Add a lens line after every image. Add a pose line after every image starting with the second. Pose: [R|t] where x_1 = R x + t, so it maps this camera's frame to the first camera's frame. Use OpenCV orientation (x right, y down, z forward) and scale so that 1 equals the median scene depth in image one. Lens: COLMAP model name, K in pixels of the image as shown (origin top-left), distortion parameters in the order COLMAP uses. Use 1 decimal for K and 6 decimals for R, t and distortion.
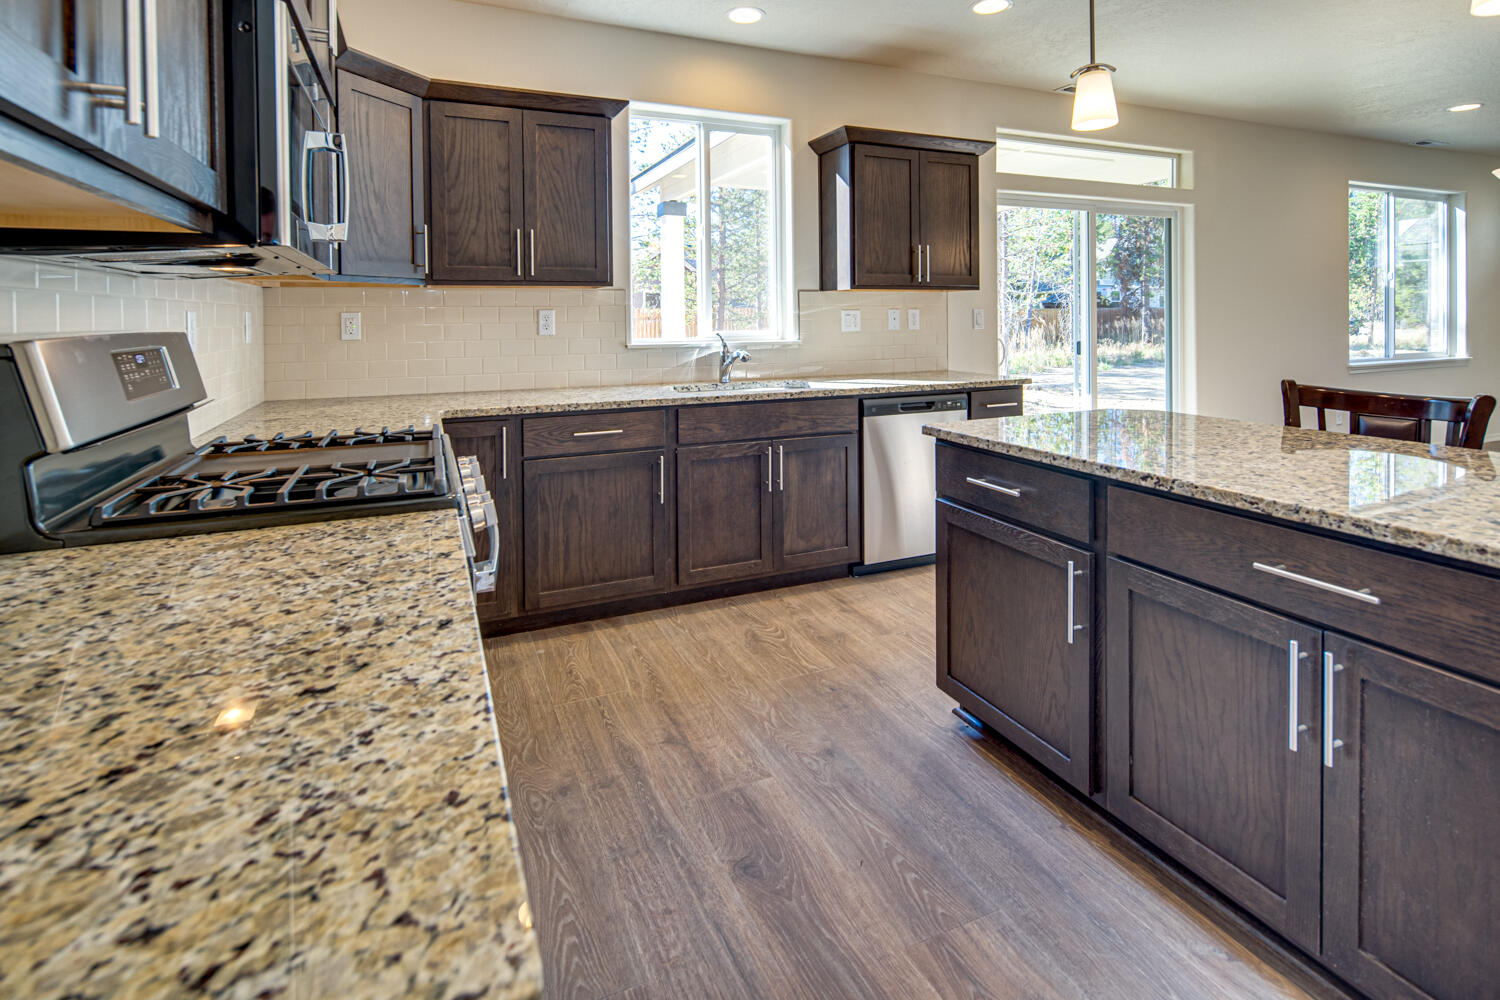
lens RADIAL K [[738.2, 0, 749.4], [0, 738.2, 324.0], [0, 0, 1]] dist [0.000861, -0.000090]
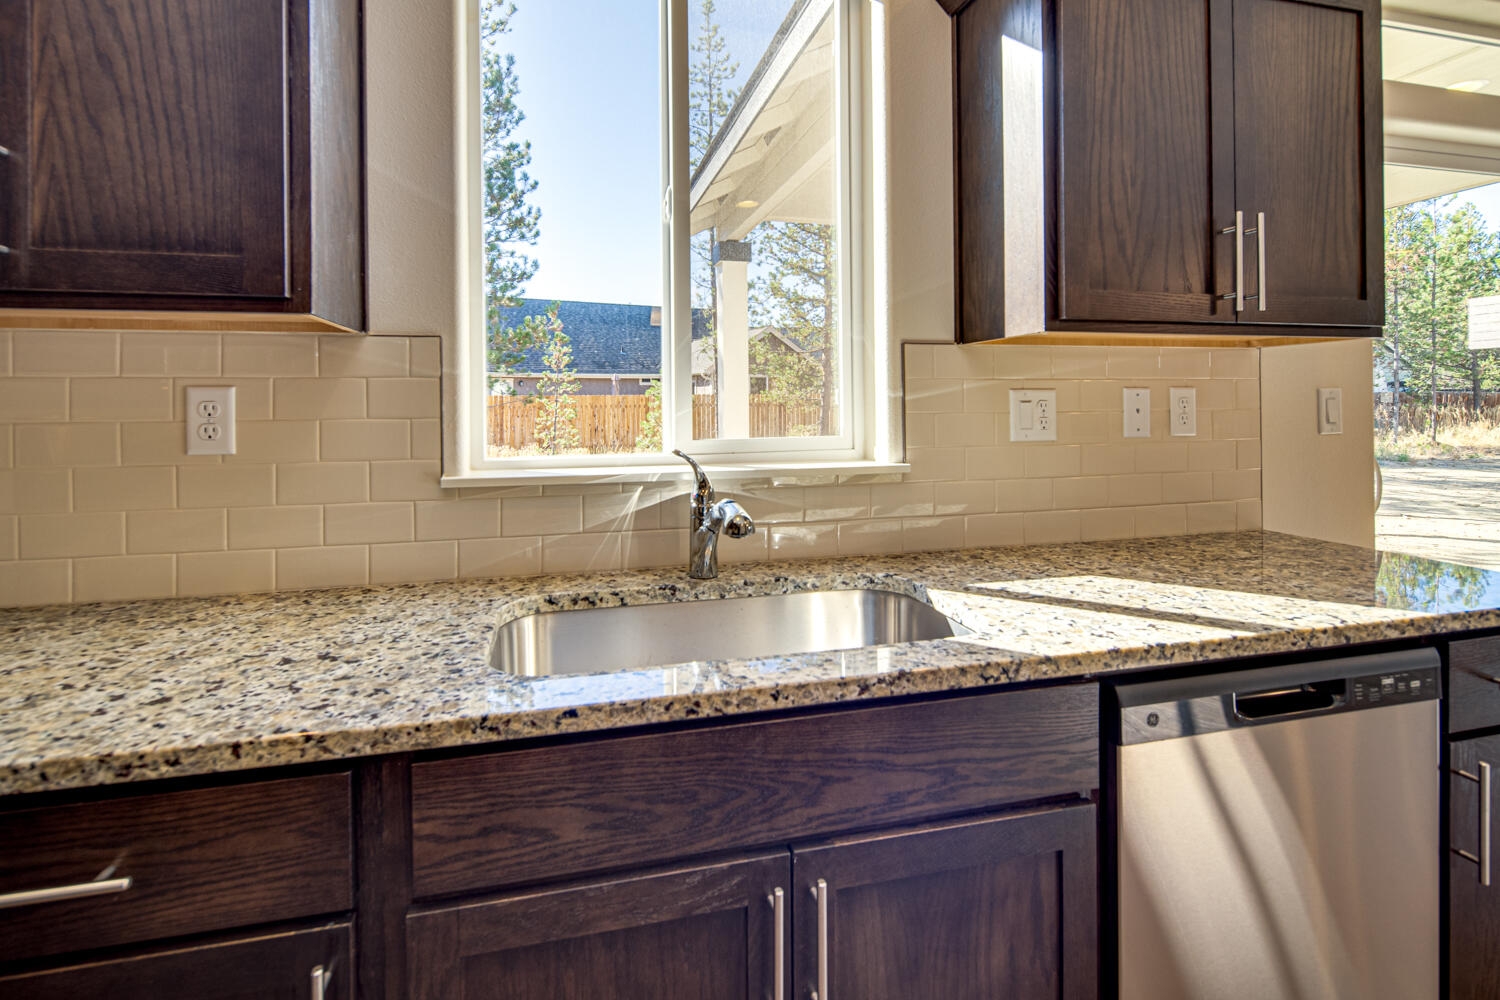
lens RADIAL K [[731.6, 0, 742.4], [0, 731.6, 403.9], [0, 0, 1]] dist [0.002264, 0.000051]
pose [[0.985522, 0.000811, -0.169548, 0.052834], [-0.002327, 0.999959, -0.008744, -0.007900], [0.169534, 0.009012, 0.985483, 0.648105]]
